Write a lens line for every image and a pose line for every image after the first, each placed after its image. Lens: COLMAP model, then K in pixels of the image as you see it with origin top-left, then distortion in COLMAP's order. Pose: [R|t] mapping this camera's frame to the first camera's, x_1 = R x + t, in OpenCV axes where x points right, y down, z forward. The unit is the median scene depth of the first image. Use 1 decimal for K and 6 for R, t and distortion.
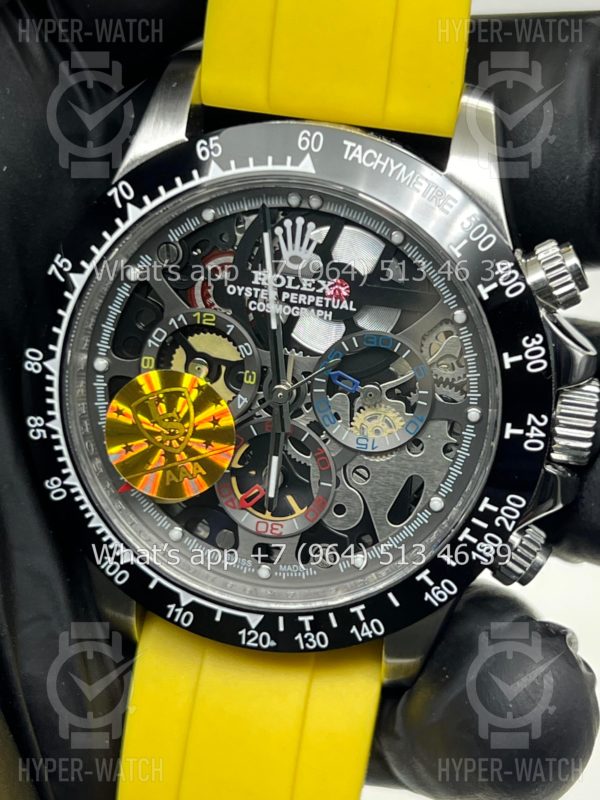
lens RADIAL K [[1872.1, 0, 300.0], [0, 1872.1, 400.0], [0, 0, 1]] dist [0.257744, -0.804881]
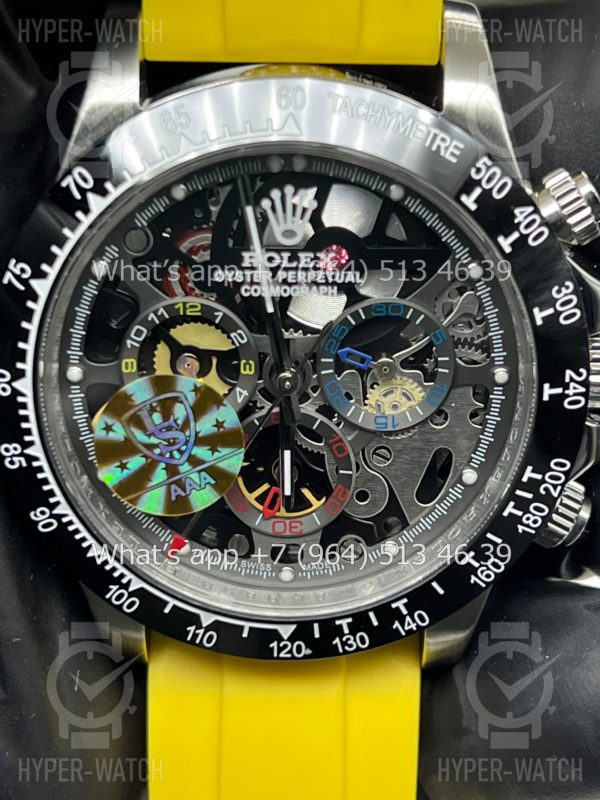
lens RADIAL K [[1872.1, 0, 300.0], [0, 1872.1, 400.0], [0, 0, 1]] dist [0.257744, -0.804881]
pose [[0.984398, -0.141141, 0.105065, -0.098016], [0.129499, 0.985410, 0.110437, -0.091932], [-0.119120, -0.095108, 0.988314, 0.118472]]
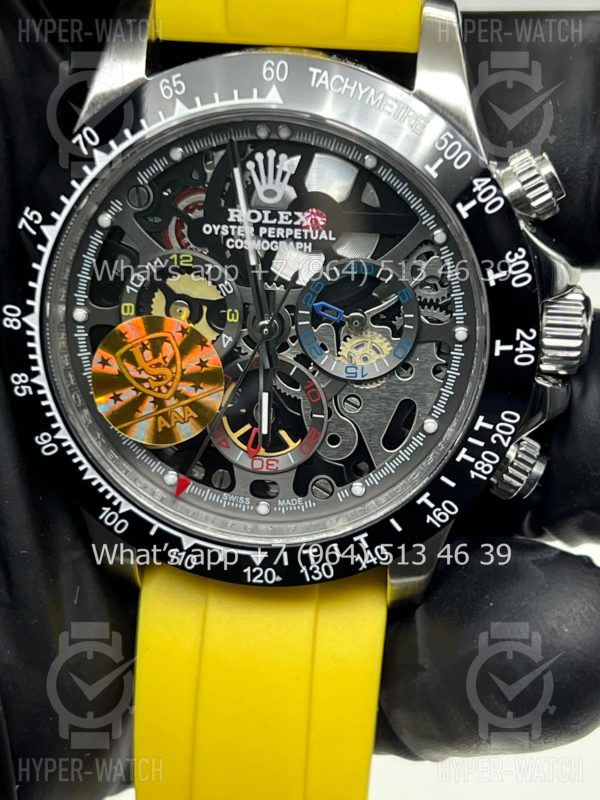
lens RADIAL K [[1872.1, 0, 300.0], [0, 1872.1, 400.0], [0, 0, 1]] dist [0.257744, -0.804881]
pose [[0.995674, -0.087665, 0.030780, -0.025851], [0.085785, 0.994633, 0.057842, -0.021989], [-0.035685, -0.054951, 0.997851, 0.009015]]
